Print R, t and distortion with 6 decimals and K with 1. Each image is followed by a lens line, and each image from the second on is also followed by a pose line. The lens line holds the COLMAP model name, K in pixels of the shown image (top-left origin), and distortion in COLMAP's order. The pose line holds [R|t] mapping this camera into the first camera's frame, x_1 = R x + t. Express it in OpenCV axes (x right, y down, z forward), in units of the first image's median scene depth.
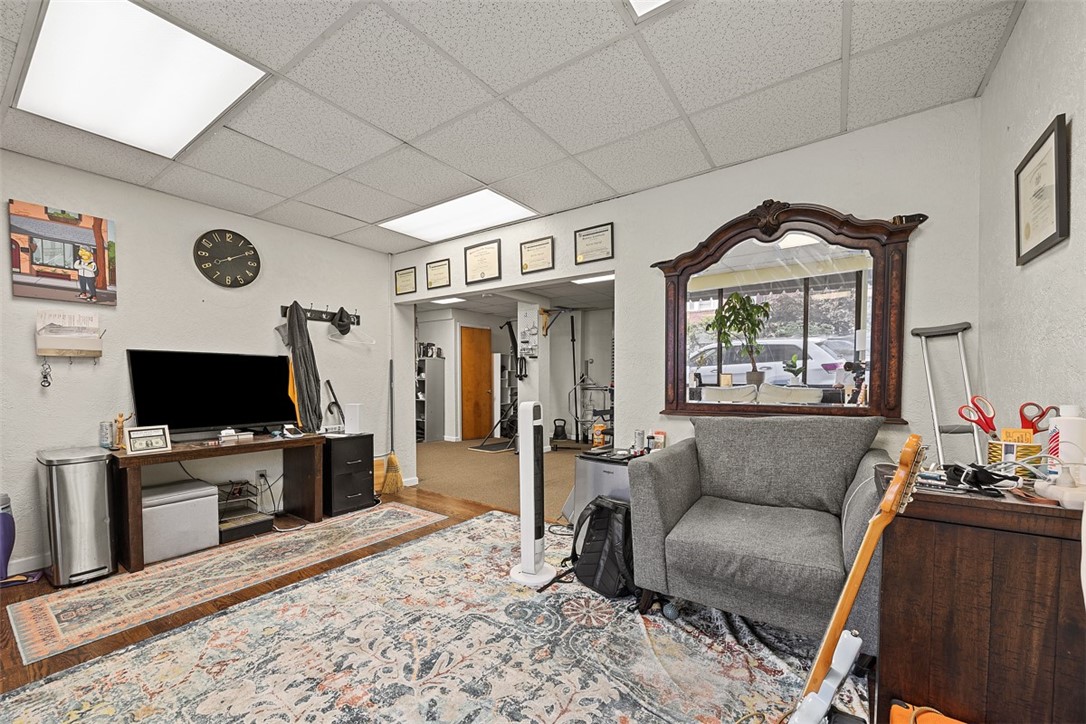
lens RADIAL K [[431.3, 0, 538.8], [0, 431.3, 396.2], [0, 0, 1]] dist [-0.000353, 0.000198]
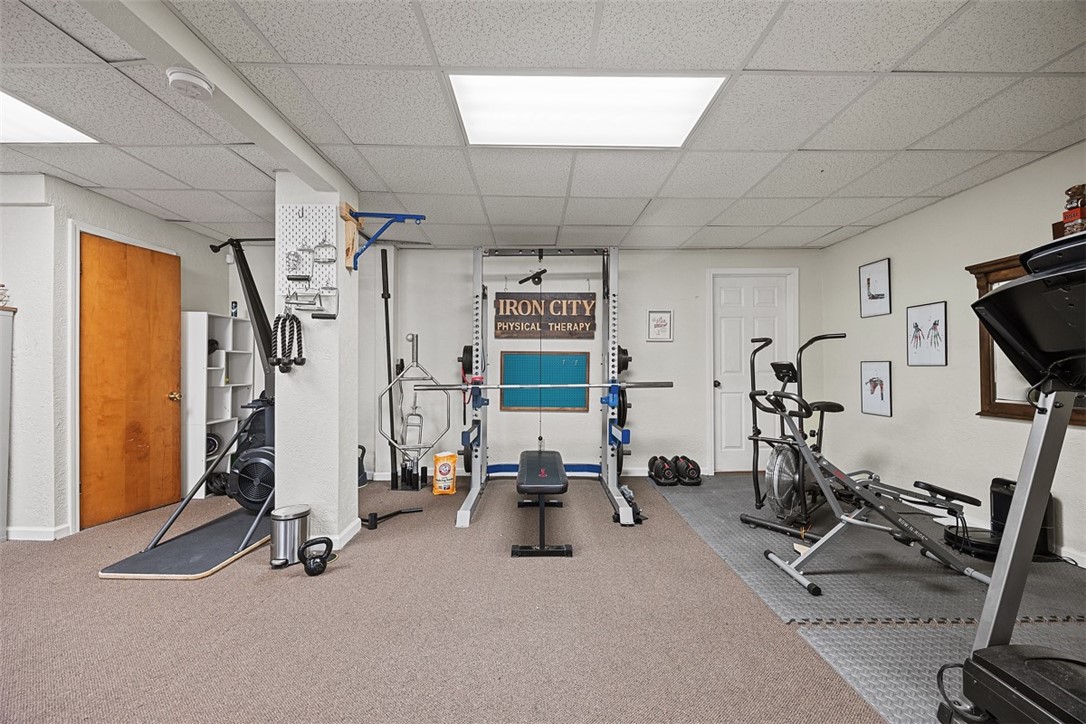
lens RADIAL K [[408.7, 0, 538.6], [0, 408.7, 367.1], [0, 0, 1]] dist [-0.009140, 0.000086]
pose [[0.803349, 0.002167, 0.595504, -0.190336], [0.021972, 0.999205, -0.033277, -0.058426], [-0.595102, 0.039817, 0.802663, 1.352533]]
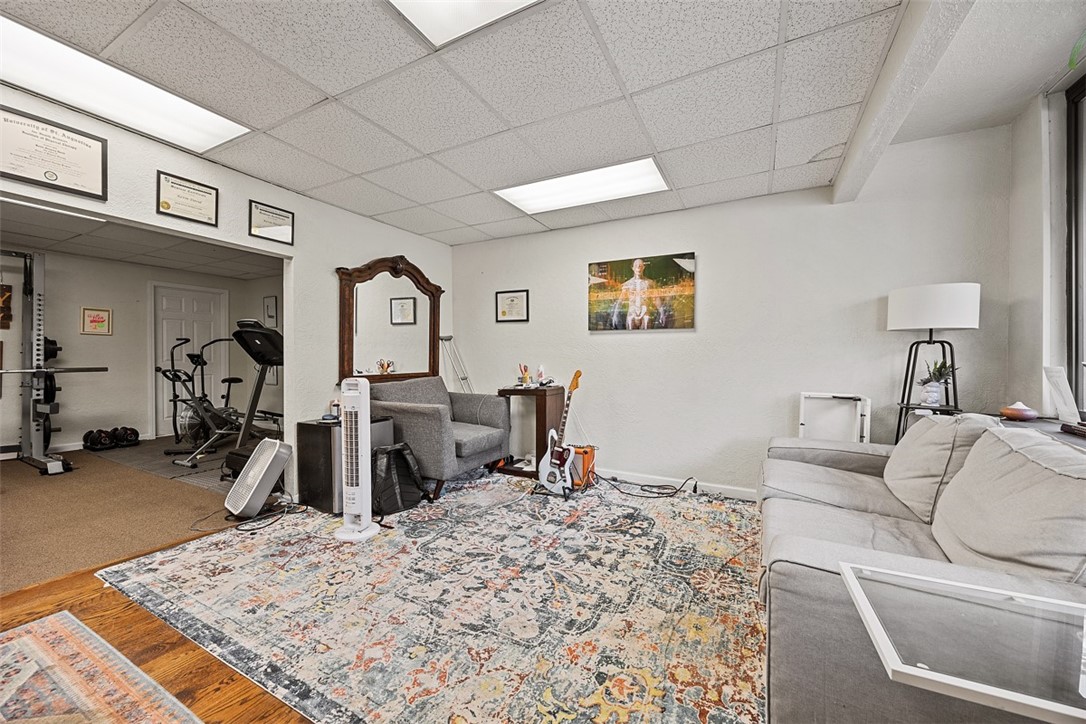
lens RADIAL K [[418.2, 0, 539.1], [0, 418.2, 359.6], [0, 0, 1]] dist [-0.001517, 0.000082]
pose [[-0.136617, -0.000806, 0.990624, -1.042529], [0.036341, 0.999322, 0.005825, -0.022435], [-0.989957, 0.036796, -0.136495, 0.601197]]
